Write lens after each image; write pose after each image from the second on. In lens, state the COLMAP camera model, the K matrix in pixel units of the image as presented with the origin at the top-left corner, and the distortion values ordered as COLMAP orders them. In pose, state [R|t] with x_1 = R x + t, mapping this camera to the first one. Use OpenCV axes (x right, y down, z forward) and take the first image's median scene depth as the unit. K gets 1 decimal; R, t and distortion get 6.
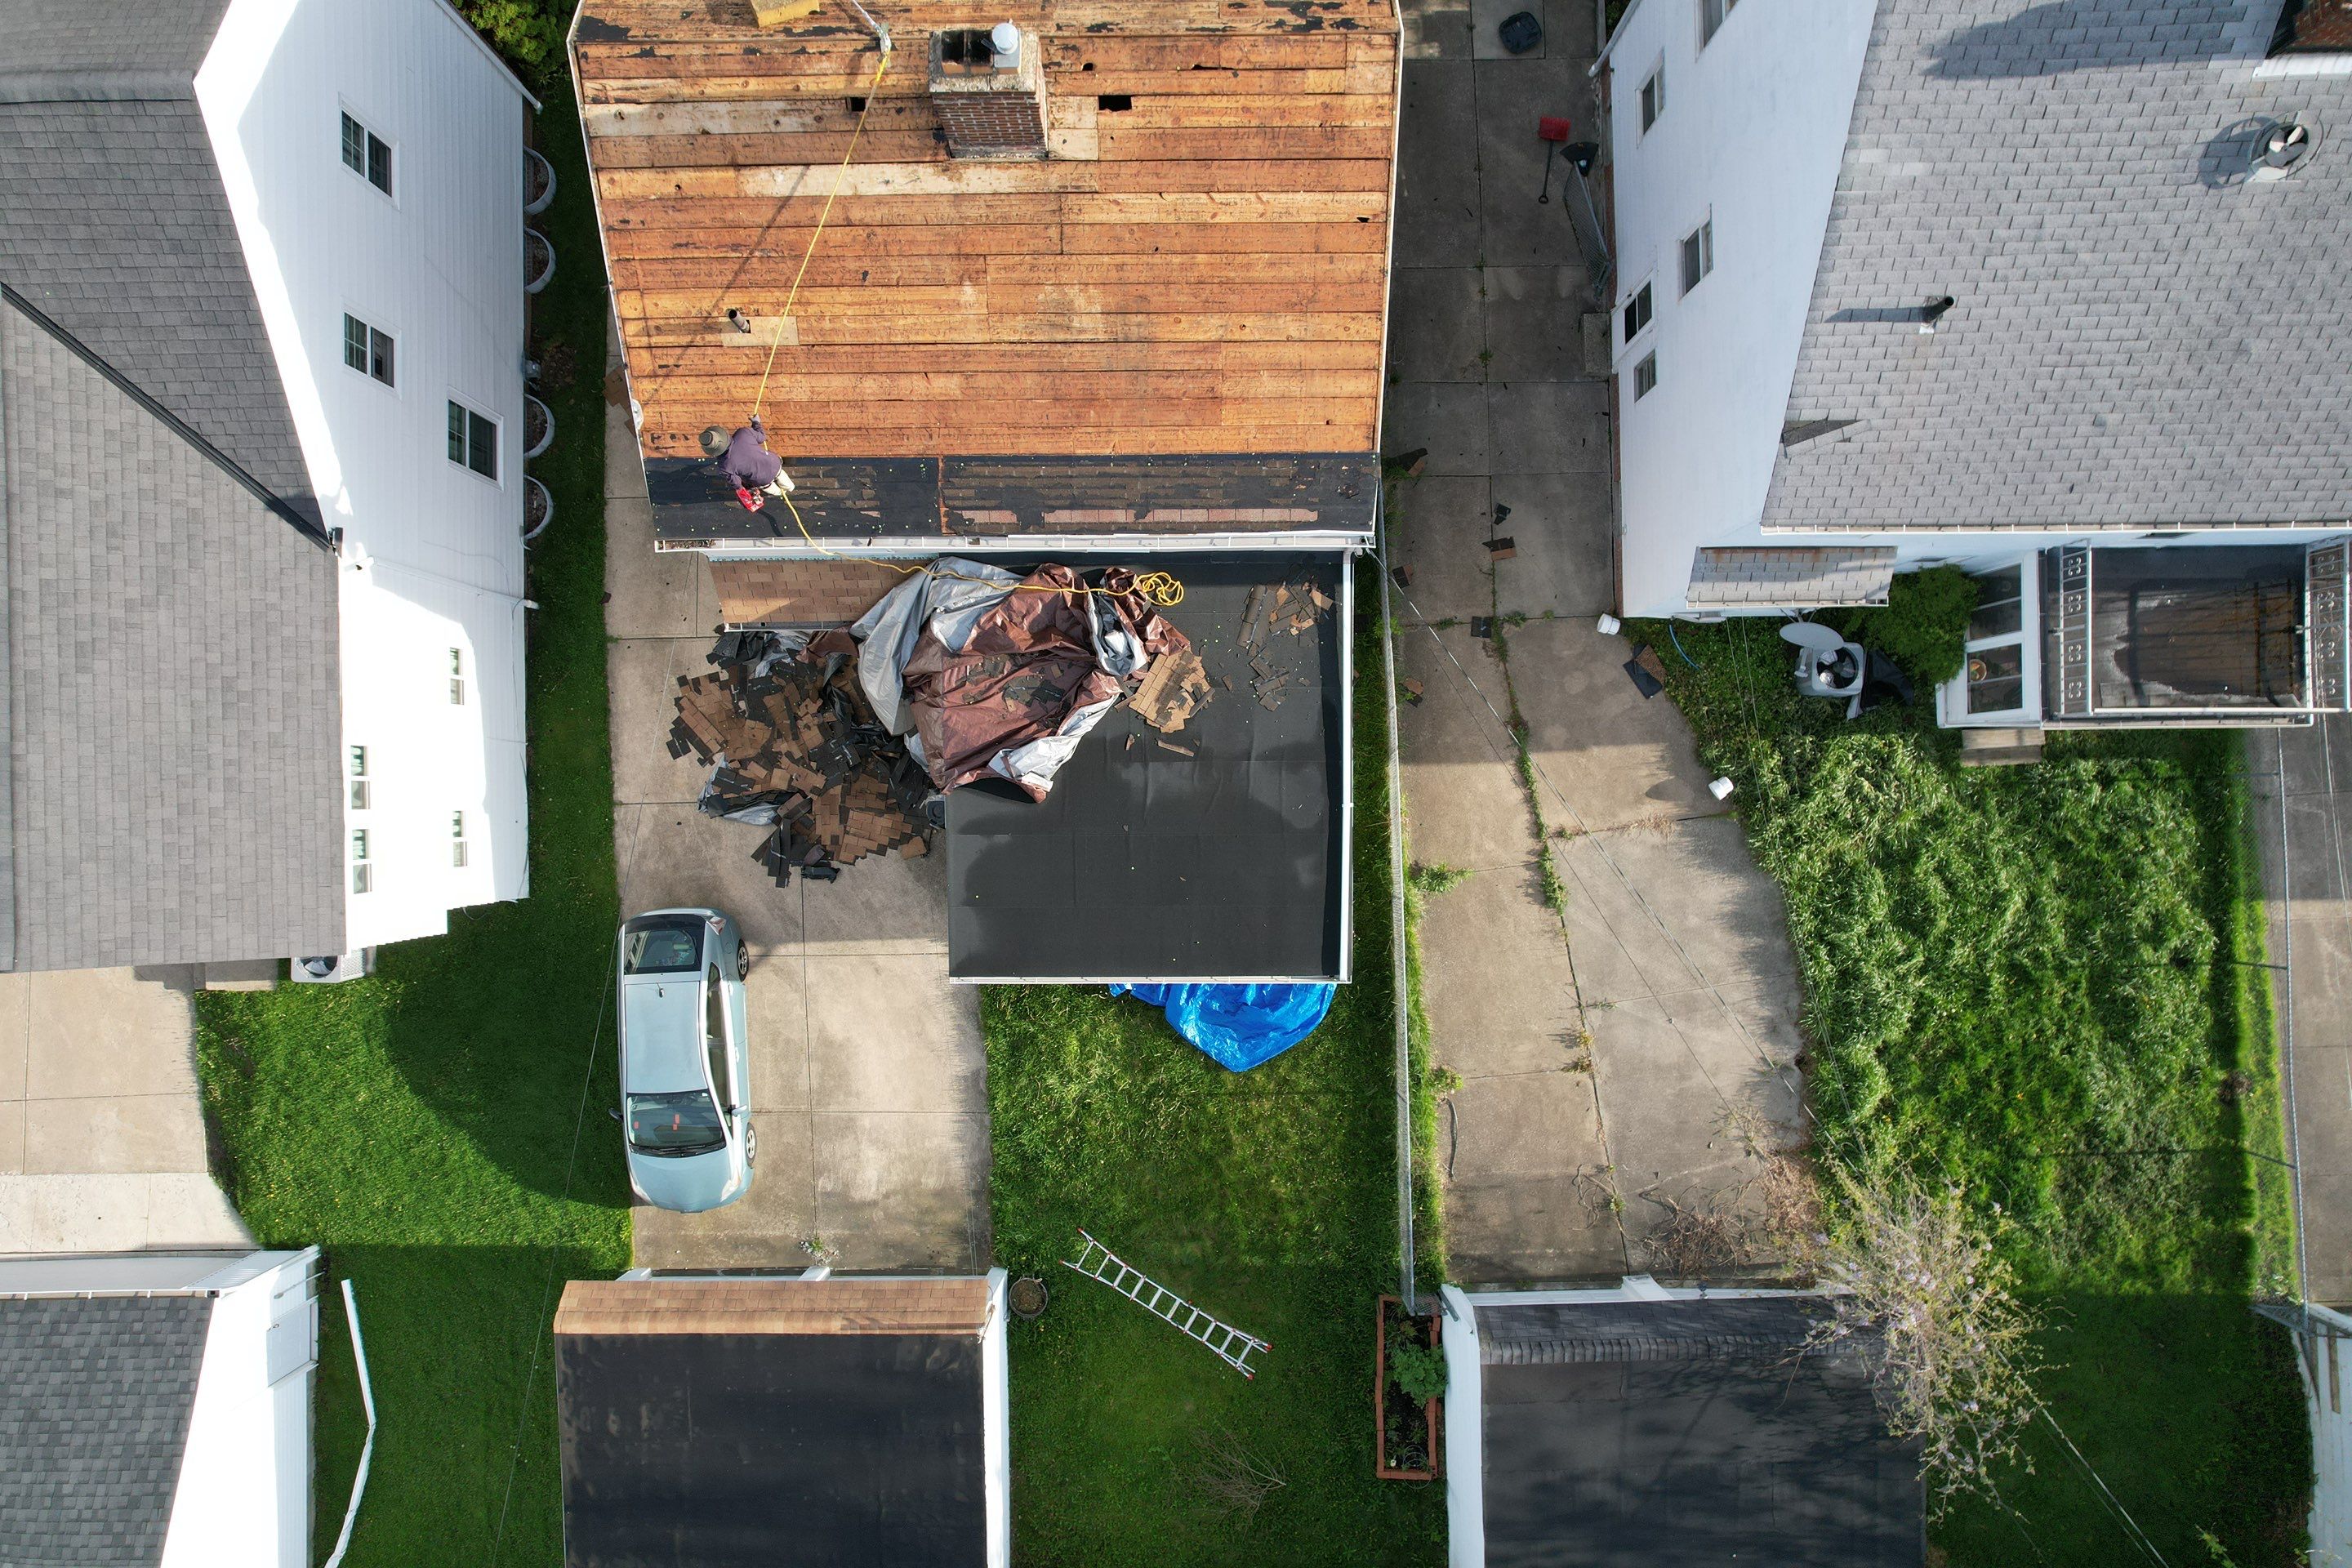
lens RADIAL K [[1497.8, 0, 1173.5], [0, 1497.8, 777.8], [0, 0, 1]] dist [-0.075245, 0.065296]
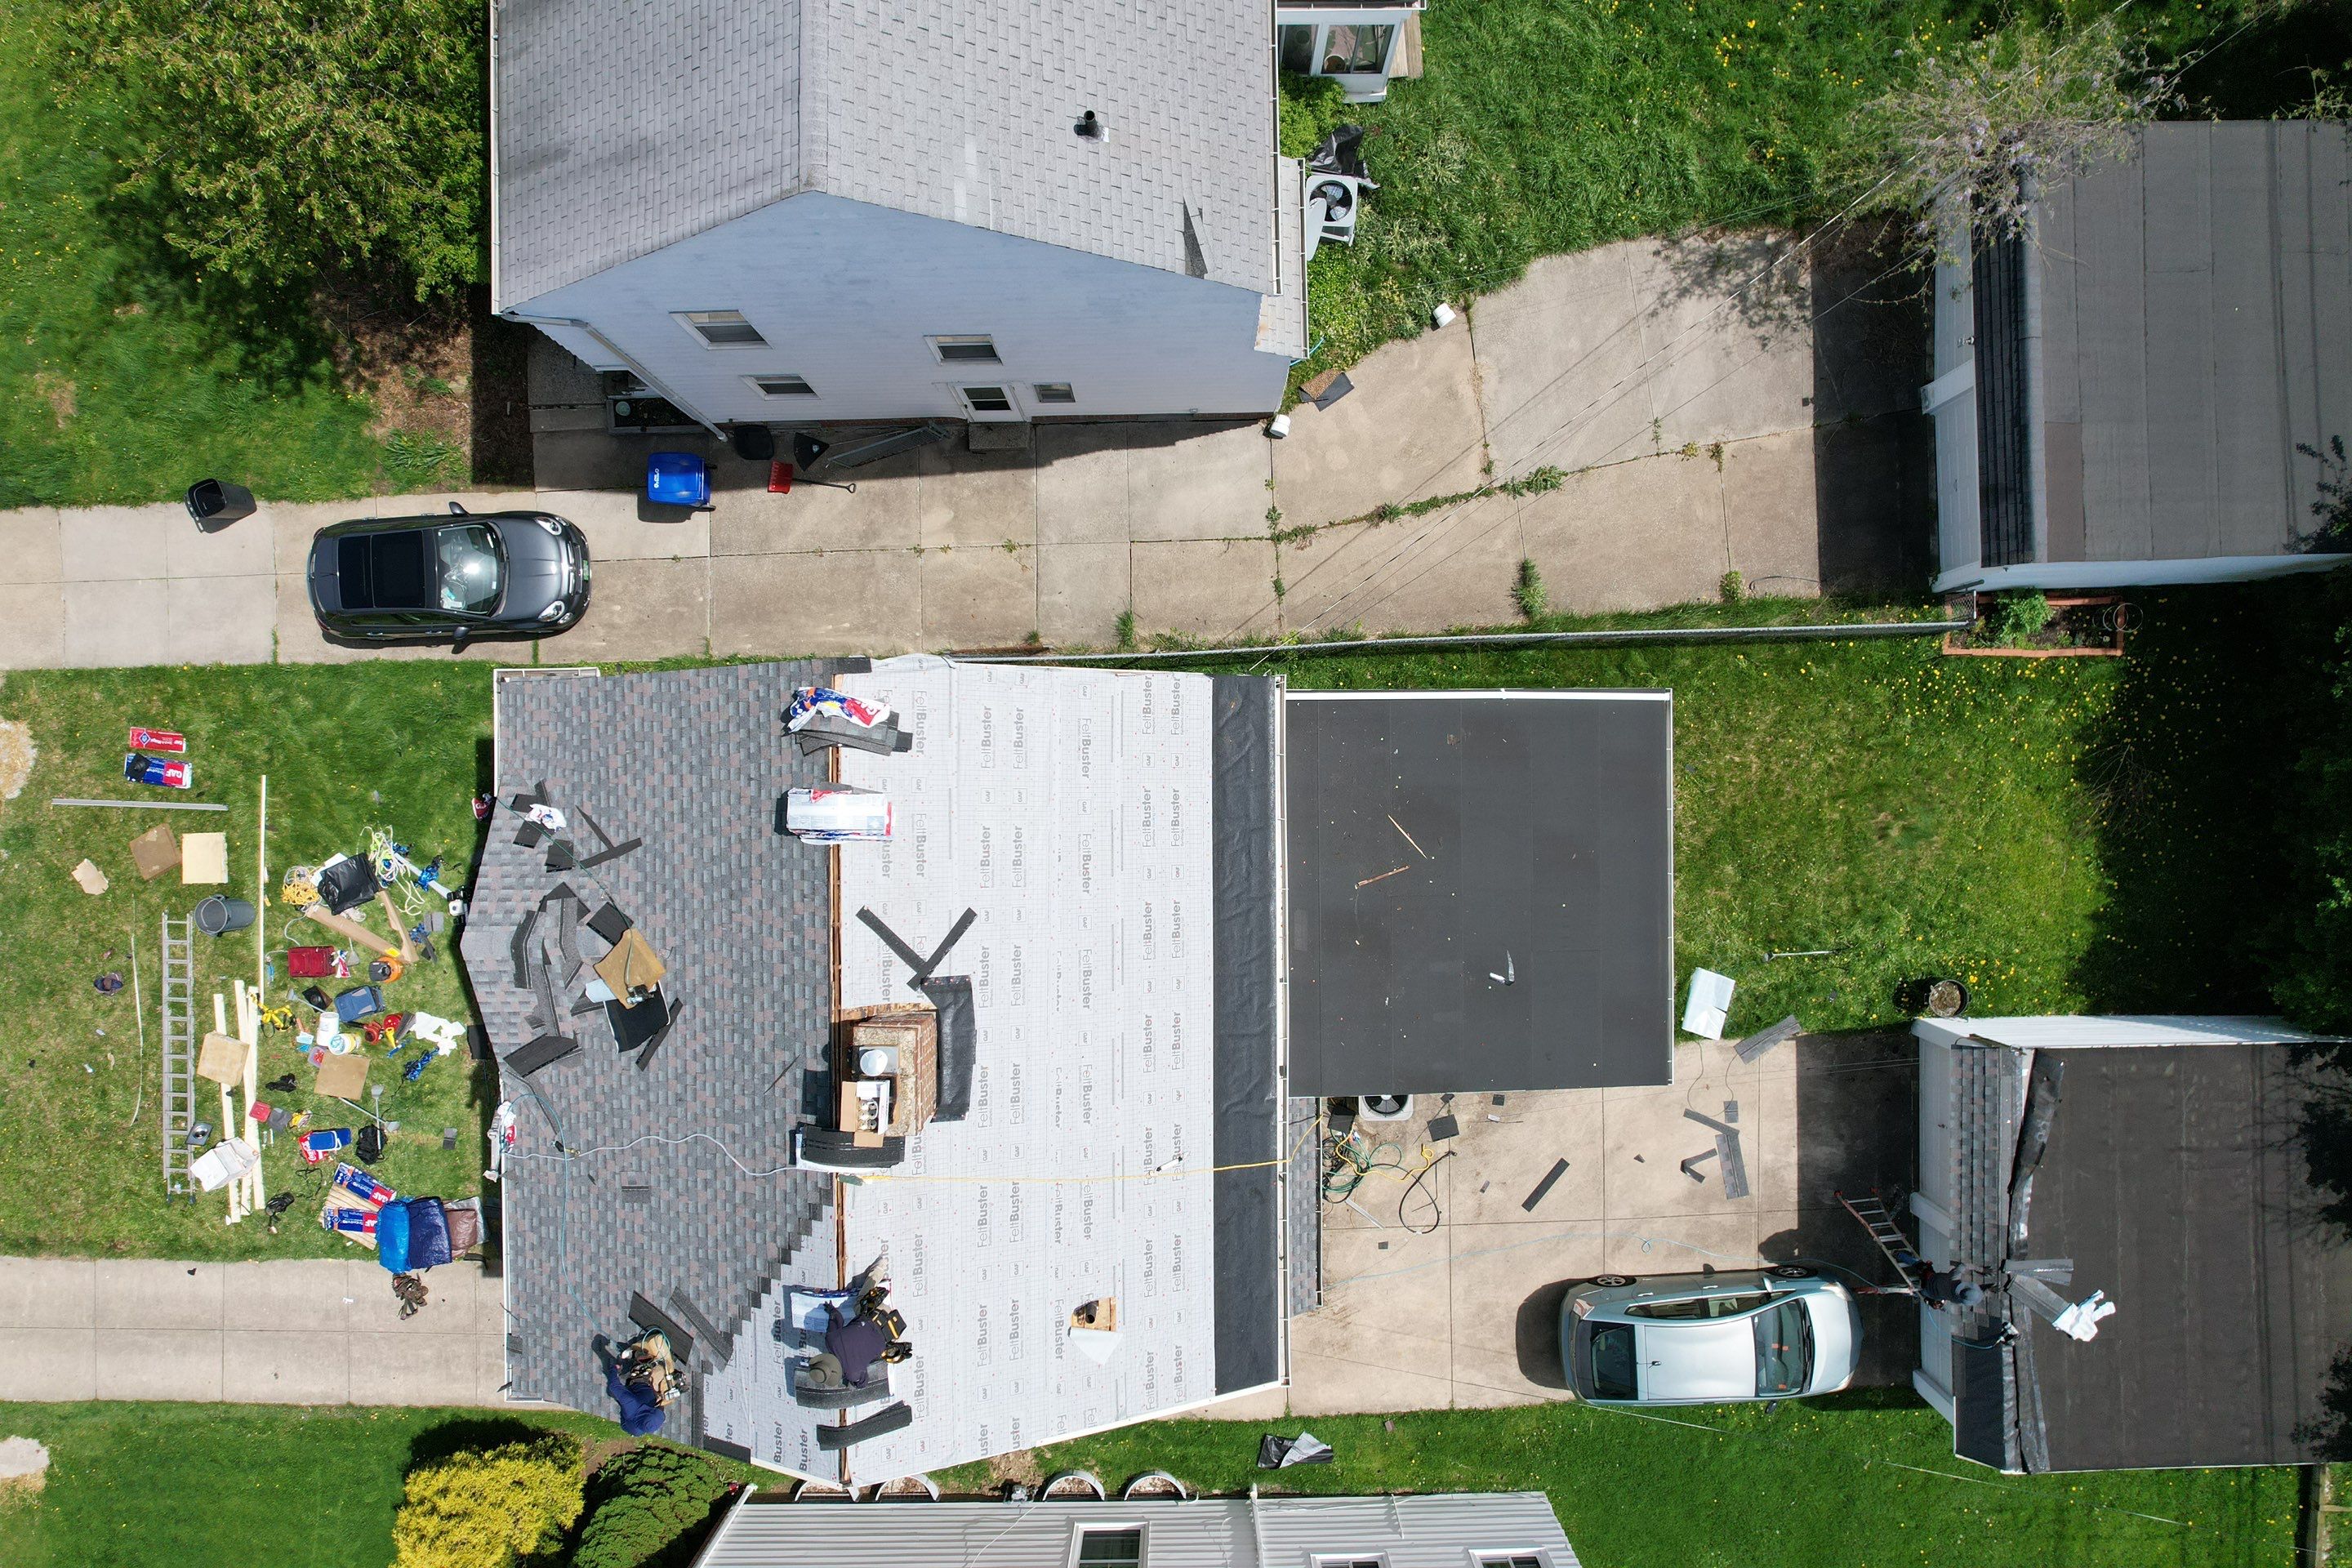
lens RADIAL K [[1497.8, 0, 1171.6], [0, 1497.8, 790.7], [0, 0, 1]] dist [-0.075245, 0.065296]
pose [[-0.002019, -0.999968, 0.007713, 0.043842], [0.999998, -0.002022, -0.000314, -0.208926], [0.000329, 0.007712, 0.999970, -0.010740]]
